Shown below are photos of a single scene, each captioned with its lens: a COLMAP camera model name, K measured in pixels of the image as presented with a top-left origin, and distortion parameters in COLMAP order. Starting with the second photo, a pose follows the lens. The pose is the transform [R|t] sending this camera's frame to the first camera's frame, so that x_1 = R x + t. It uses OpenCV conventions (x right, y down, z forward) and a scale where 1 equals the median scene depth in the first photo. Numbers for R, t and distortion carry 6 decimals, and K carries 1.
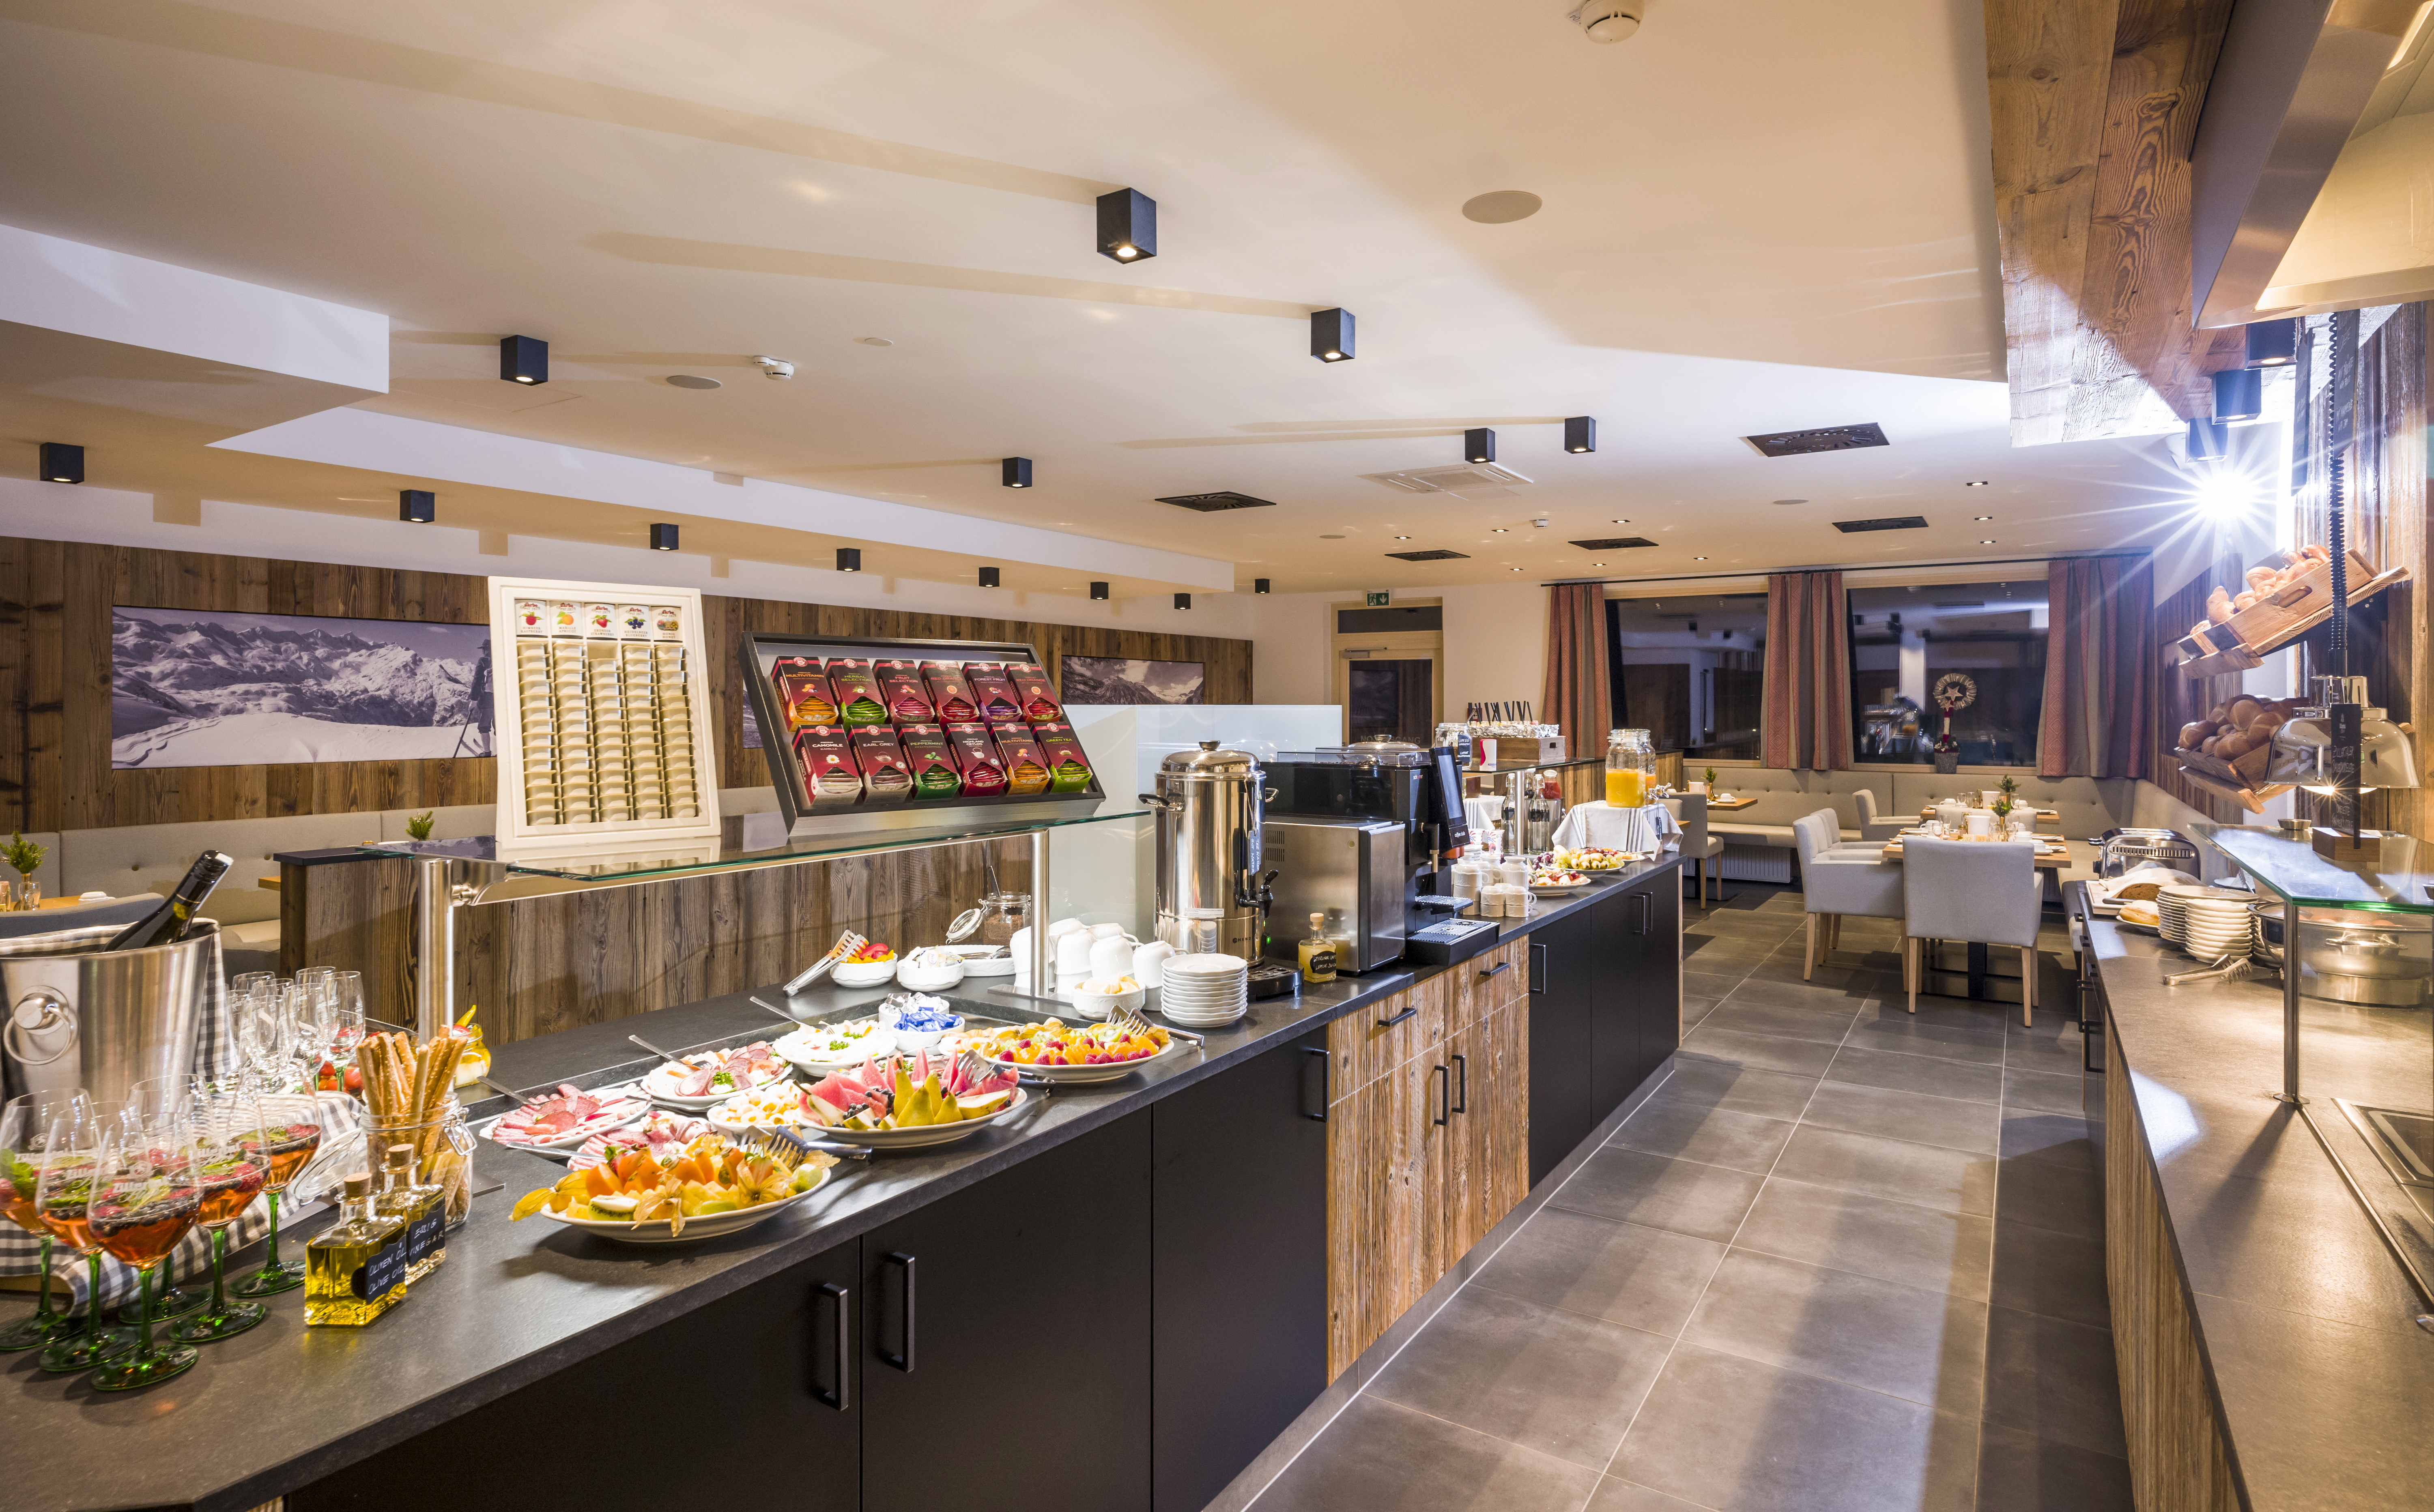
lens RADIAL K [[1262.2, 0, 1220.7], [0, 1262.2, 699.9], [0, 0, 1]] dist [-0.003481, 0.001194]
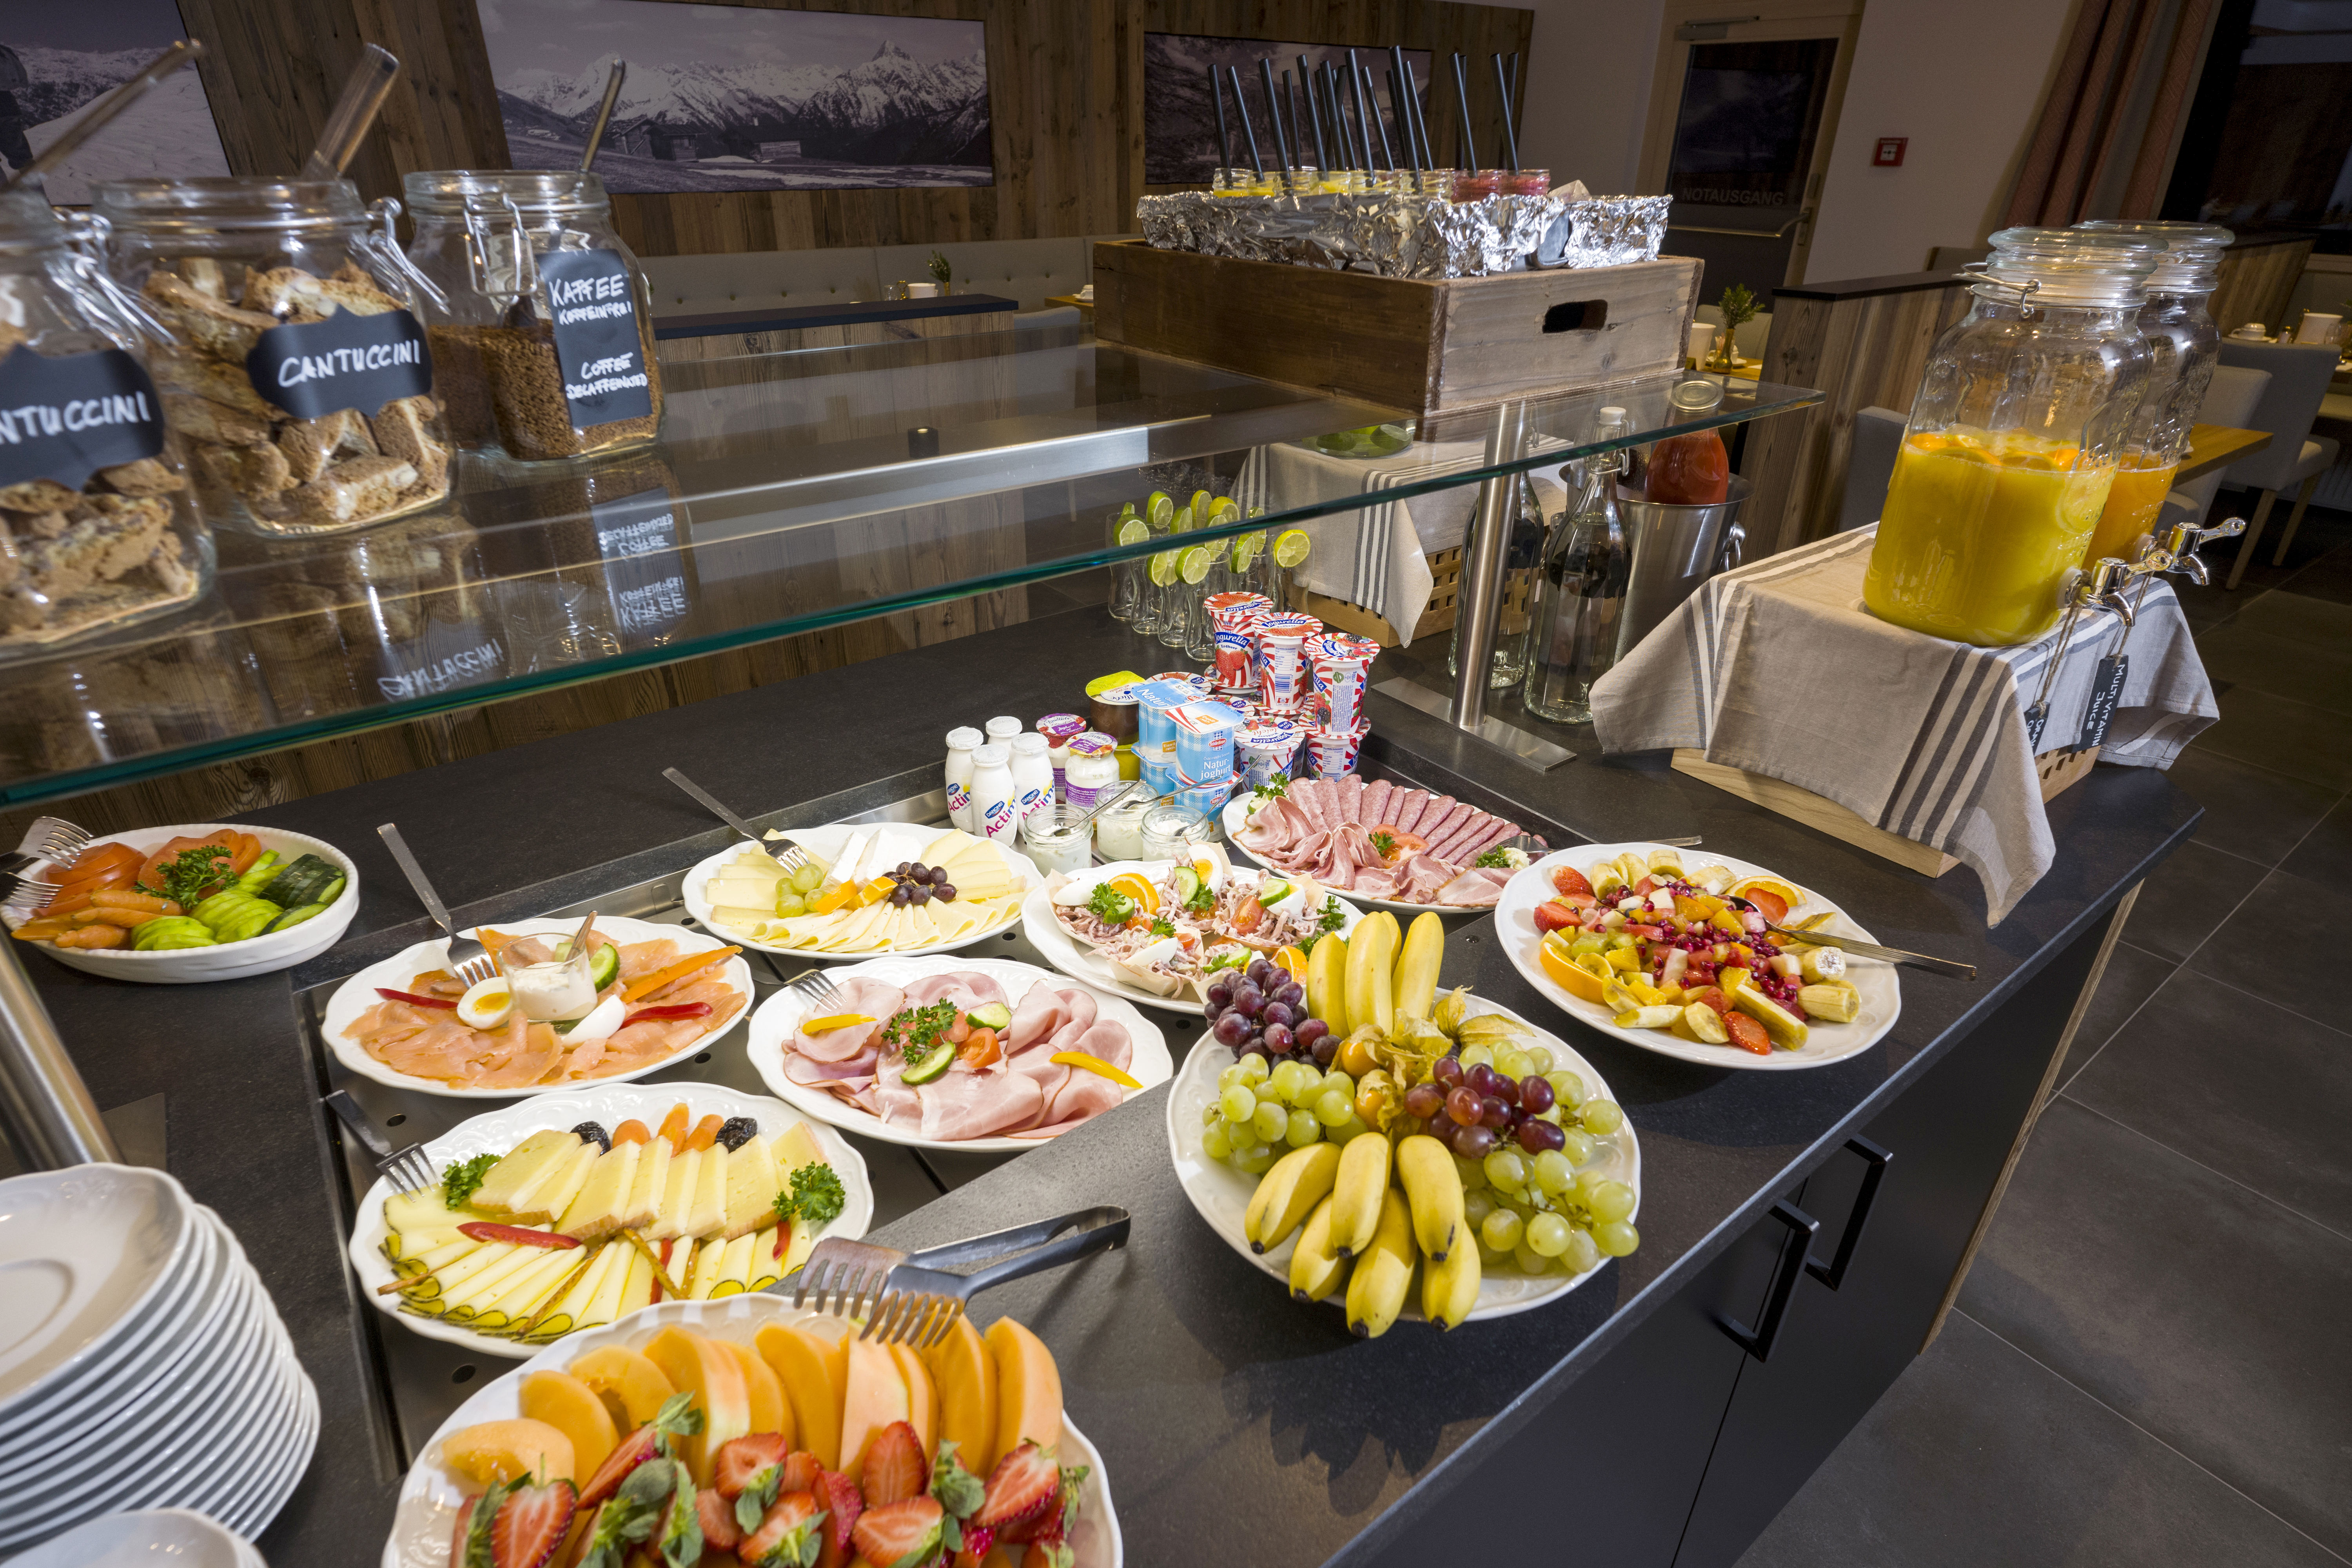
lens RADIAL K [[1232.8, 0, 1217.8], [0, 1232.8, 779.3], [0, 0, 1]] dist [-0.002734, -0.000683]
pose [[0.946944, 0.156116, -0.280936, 0.292334], [-0.007476, 0.884566, 0.466355, 0.012740], [0.321312, -0.439512, 0.838801, 0.850102]]
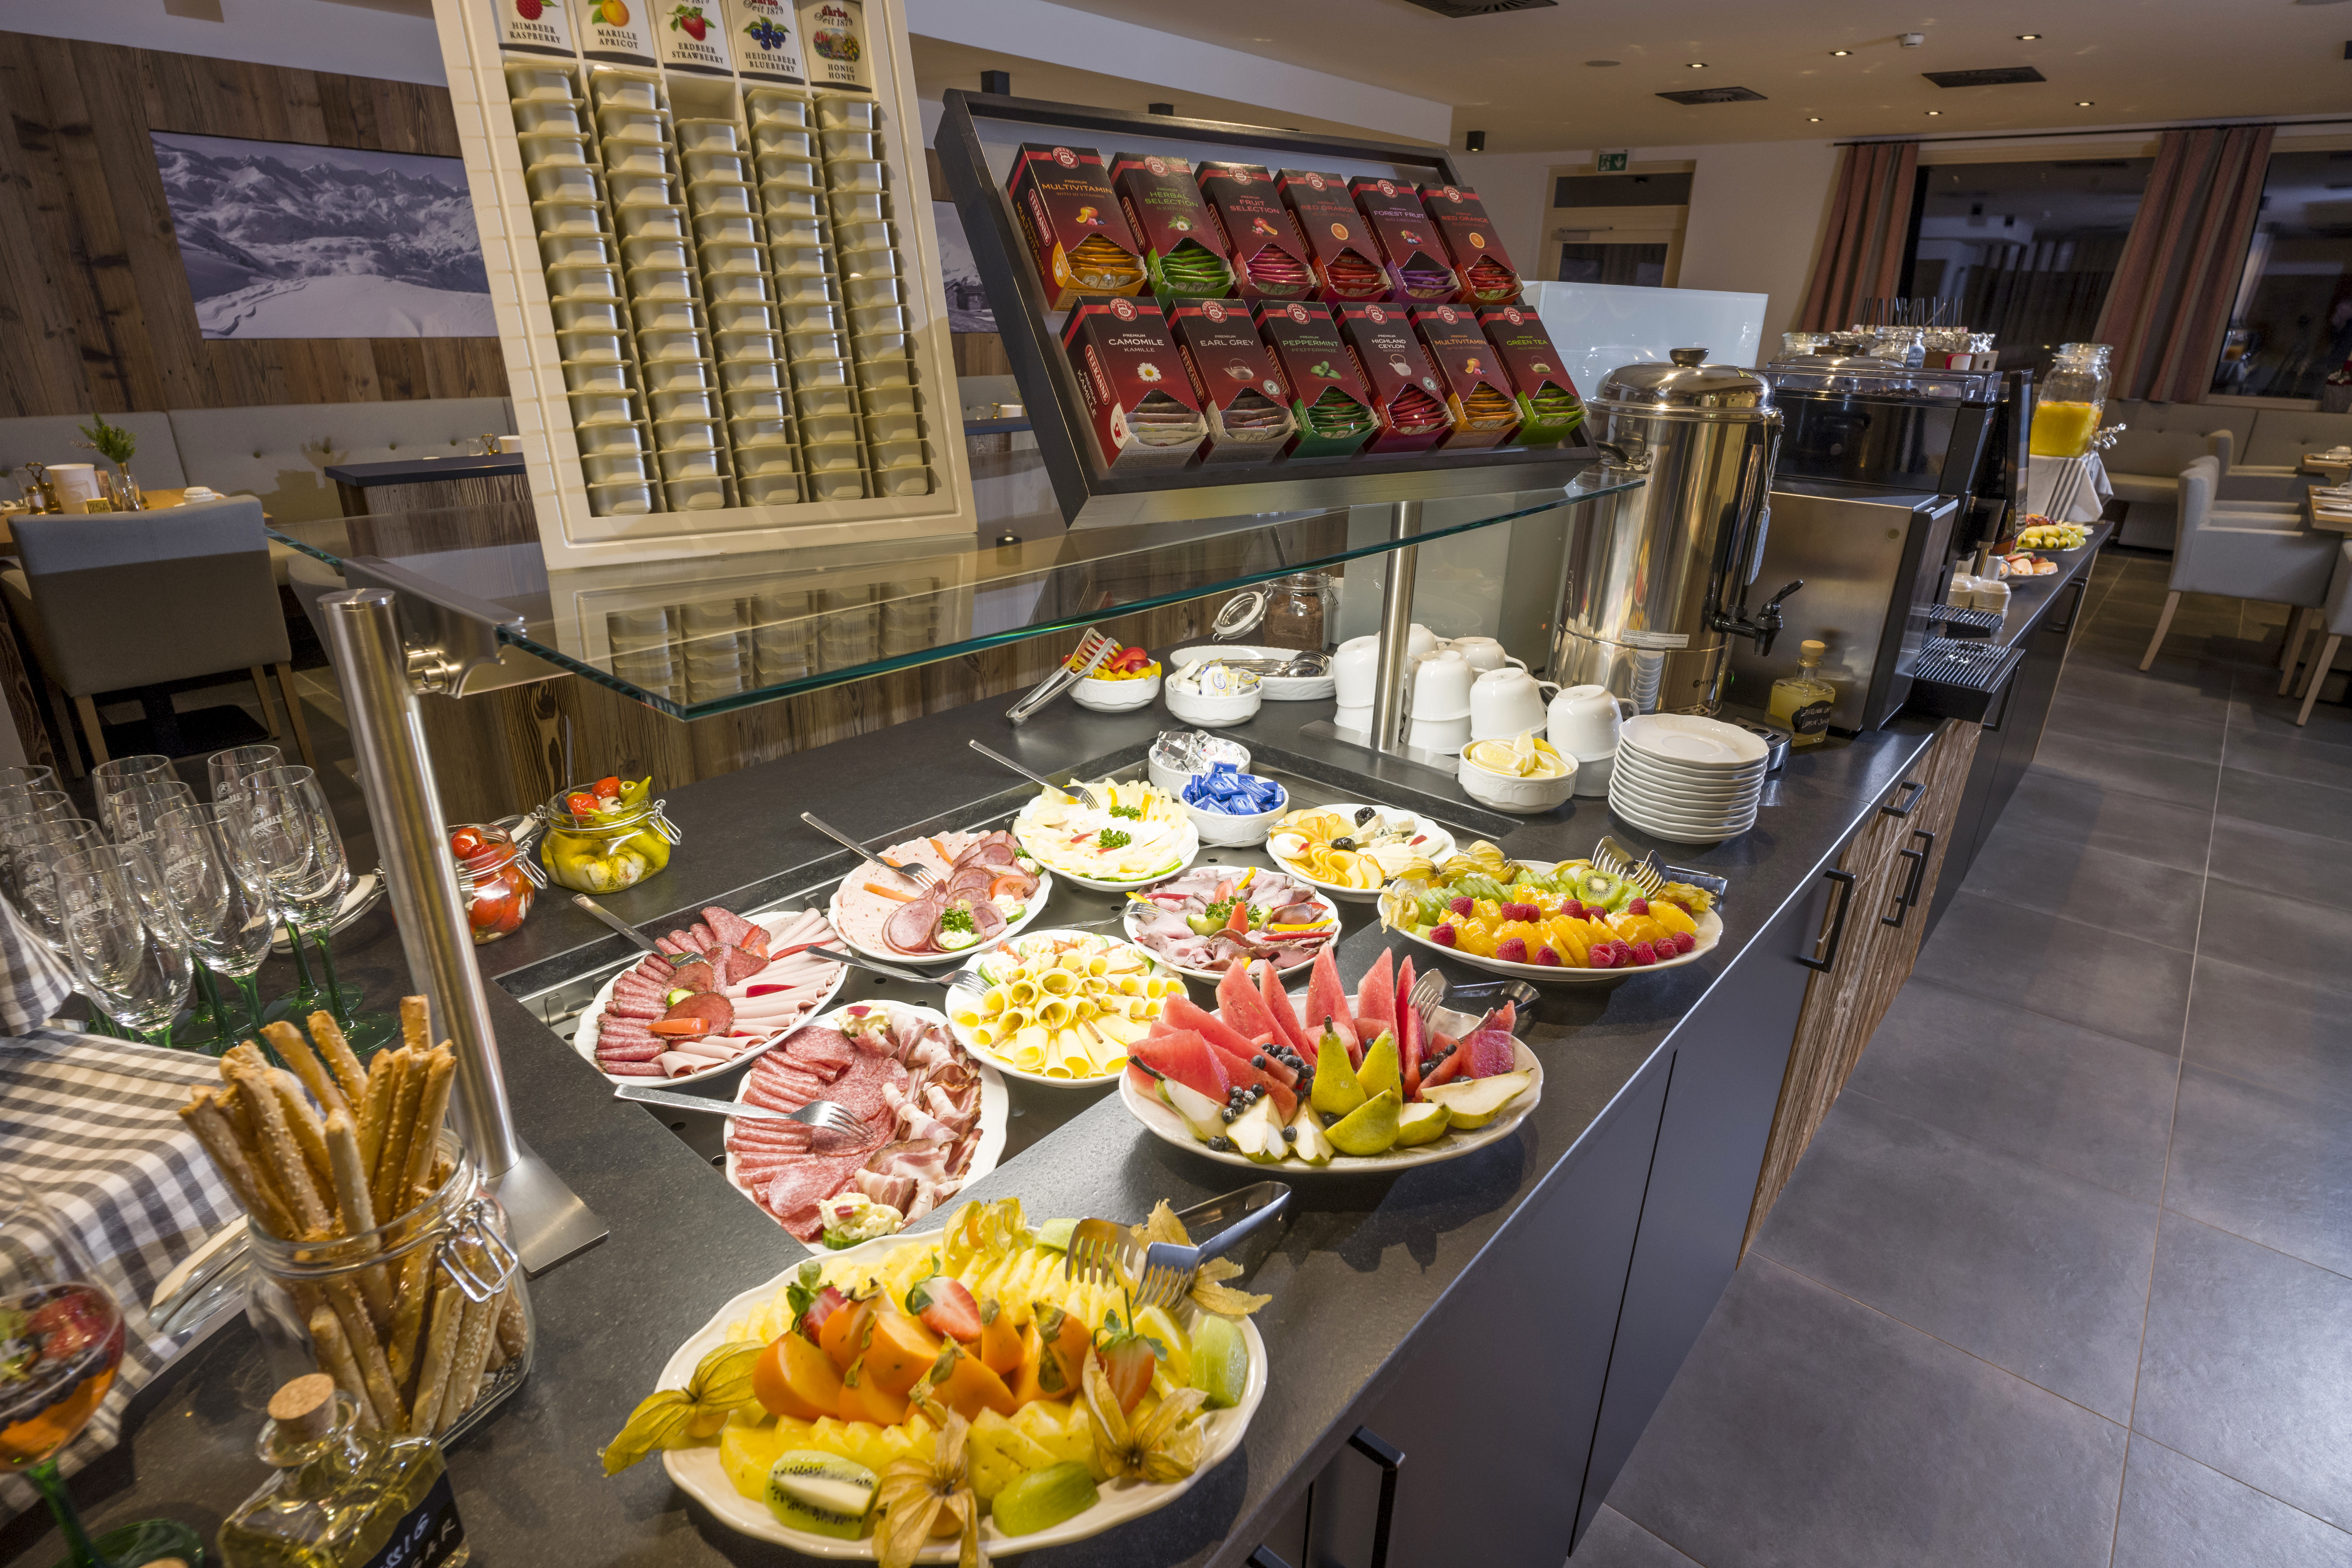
lens RADIAL K [[1212.7, 0, 1176.0], [0, 1212.7, 784.0], [0, 0, 1]] dist [-0.003242, 0.000400]
pose [[0.991383, 0.070762, -0.110238, -0.107187], [-0.023957, 0.925291, 0.378499, 0.007612], [0.128786, -0.372597, 0.919013, 0.233527]]
